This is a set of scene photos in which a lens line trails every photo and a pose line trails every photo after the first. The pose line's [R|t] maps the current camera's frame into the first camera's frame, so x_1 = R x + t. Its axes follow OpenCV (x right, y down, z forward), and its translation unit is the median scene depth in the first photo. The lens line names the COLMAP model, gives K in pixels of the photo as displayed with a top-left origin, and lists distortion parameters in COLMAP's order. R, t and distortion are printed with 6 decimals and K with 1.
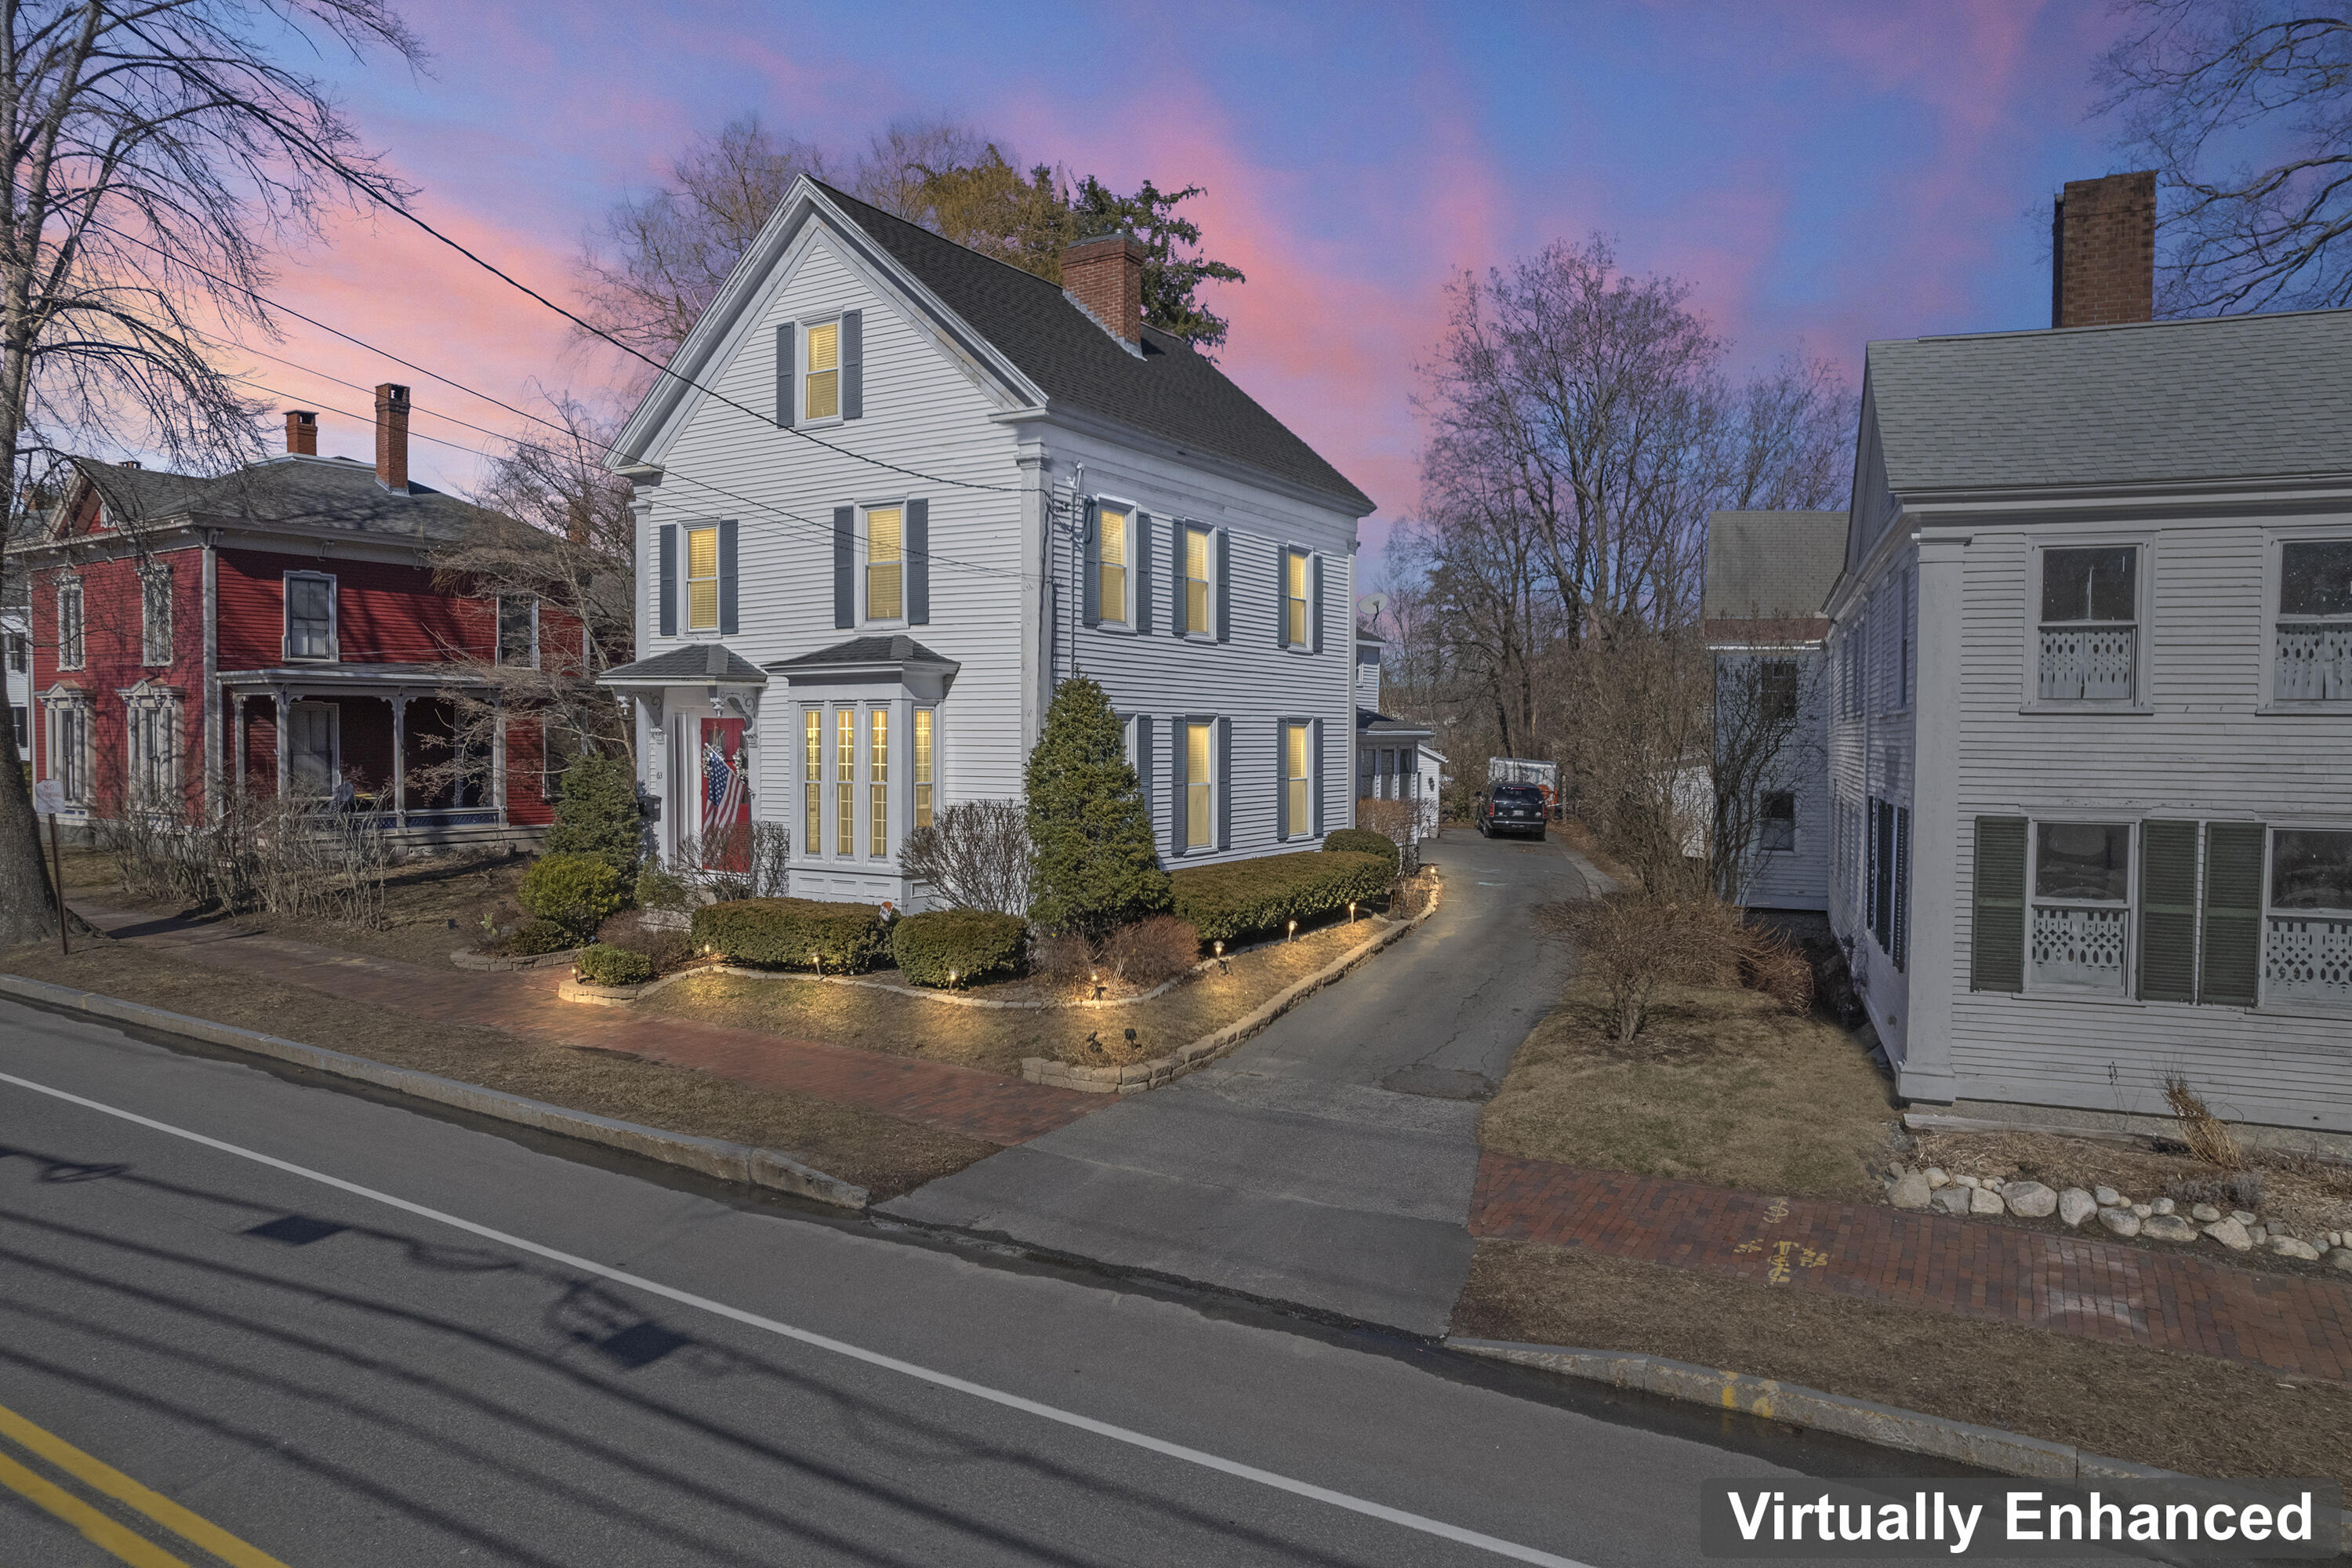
lens RADIAL K [[1462.0, 0, 1176.0], [0, 1462.0, 784.0], [0, 0, 1]] dist [-0.023892, -0.000415]
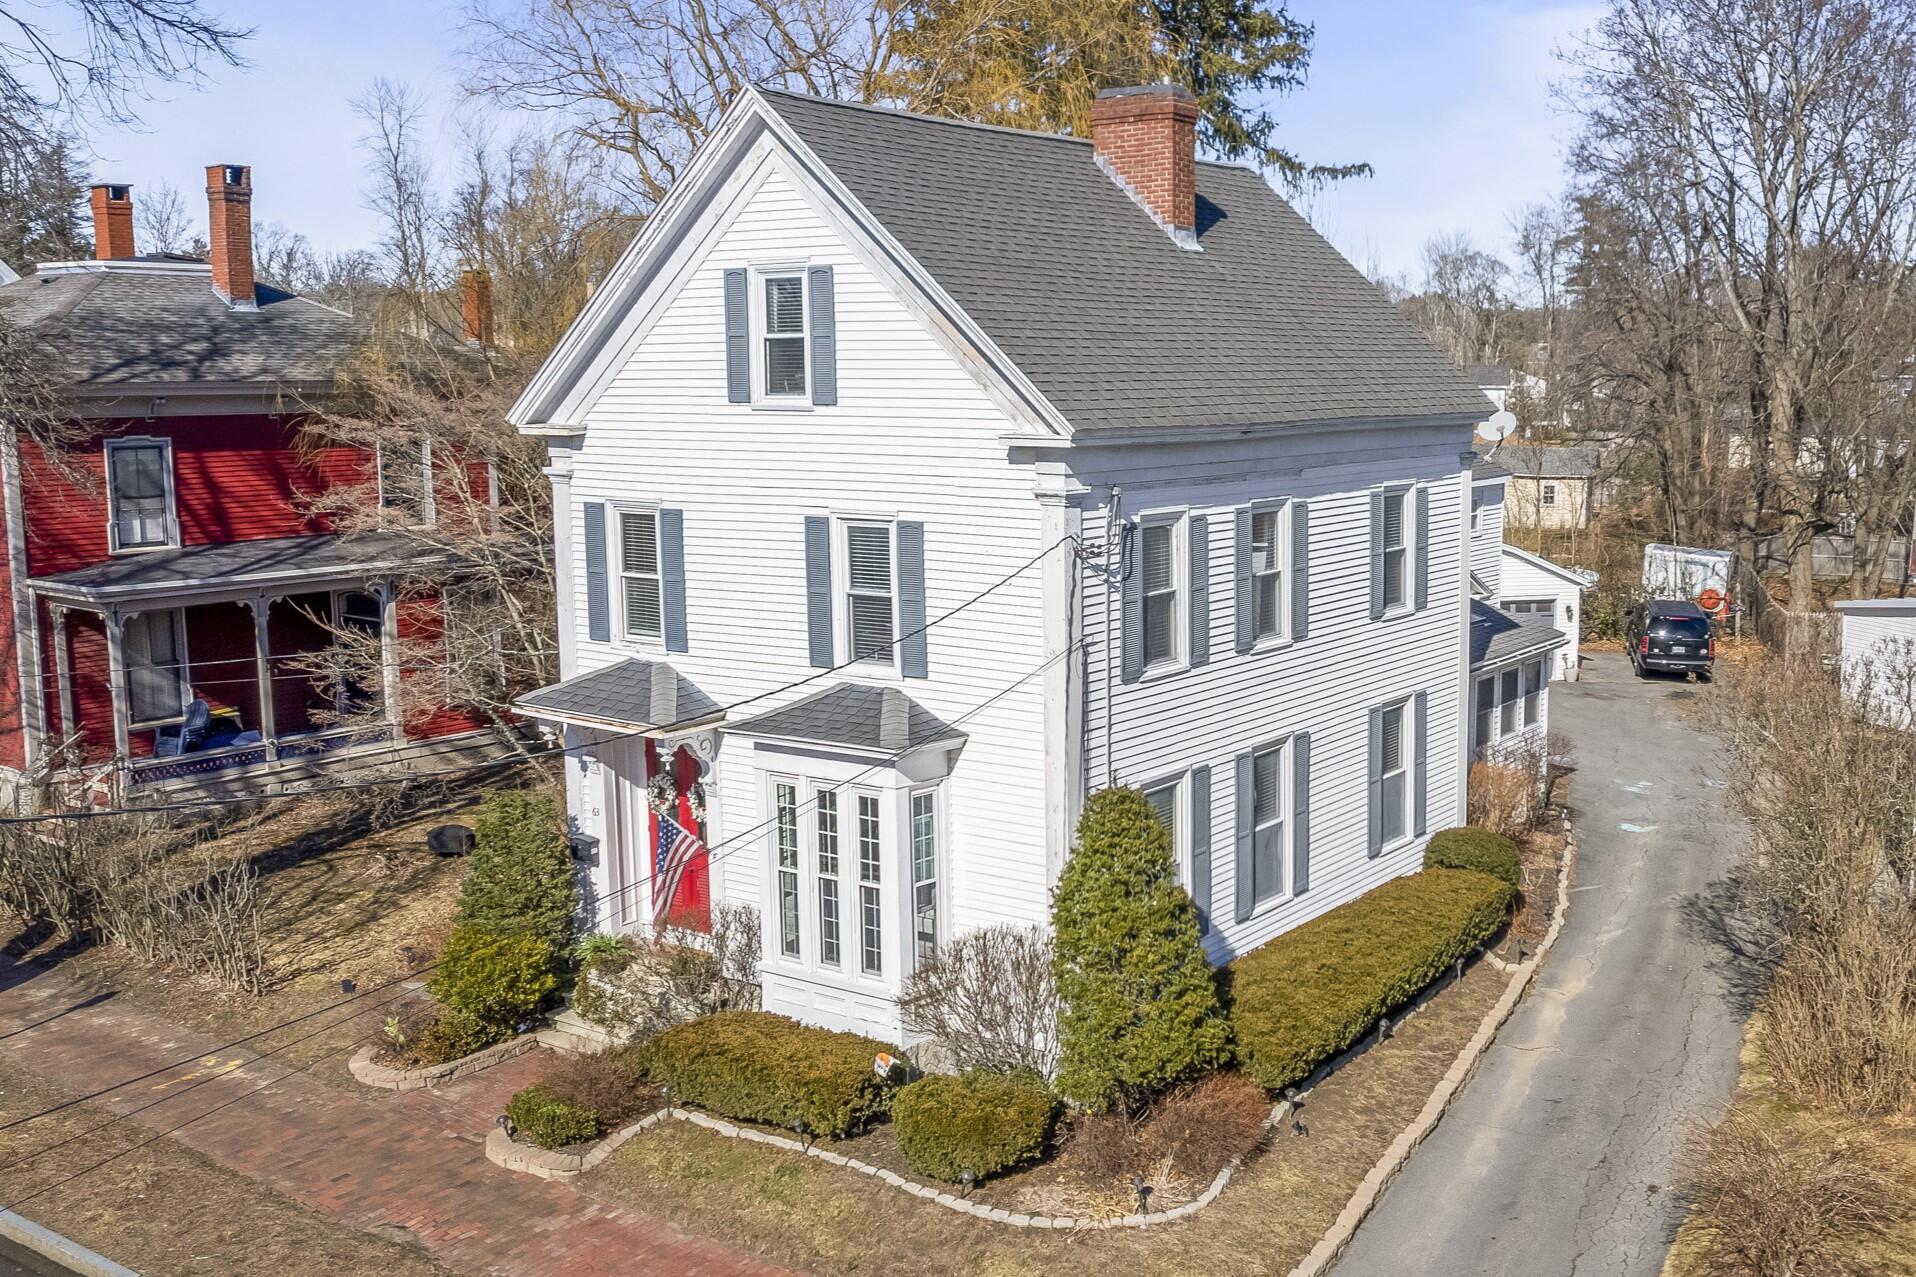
lens RADIAL K [[1863.0, 0, 1244.4], [0, 1863.0, 637.6], [0, 0, 1]] dist [-0.020608, 0.000579]
pose [[0.999993, -0.002186, -0.003178, 0.005773], [0.002505, 0.994560, 0.104134, -0.215231], [0.002933, -0.104142, 0.994558, -0.005145]]
